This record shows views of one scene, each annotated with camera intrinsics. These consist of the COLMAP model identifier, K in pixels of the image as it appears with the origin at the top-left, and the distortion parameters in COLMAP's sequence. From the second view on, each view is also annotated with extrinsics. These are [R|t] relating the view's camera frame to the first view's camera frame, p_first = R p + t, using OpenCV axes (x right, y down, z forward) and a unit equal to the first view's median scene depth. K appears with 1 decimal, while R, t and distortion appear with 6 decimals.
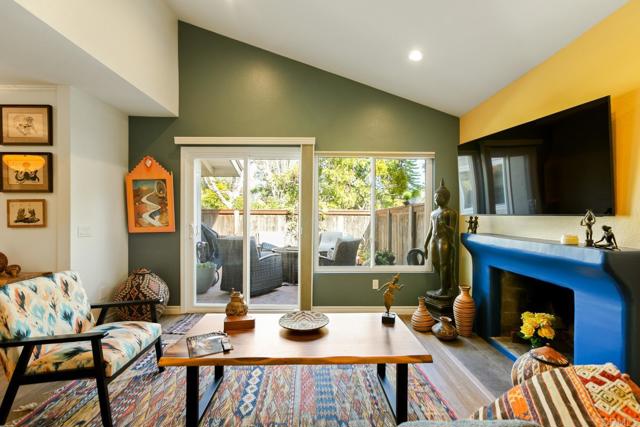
lens RADIAL K [[290.3, 0, 319.3], [0, 290.3, 212.6], [0, 0, 1]] dist [-0.002674, -0.000377]
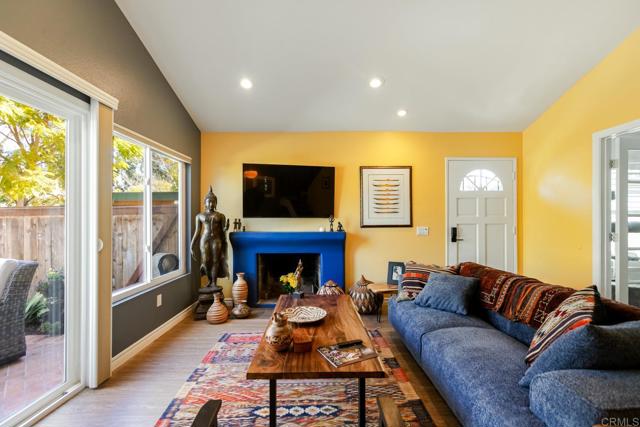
lens RADIAL K [[290.3, 0, 321.8], [0, 290.3, 217.0], [0, 0, 1]] dist [-0.002674, -0.000377]
pose [[-0.005079, -0.003767, 0.999980, -0.692906], [-0.007485, 0.999965, 0.003729, -0.002021], [-0.999959, -0.007466, -0.005107, 0.565793]]
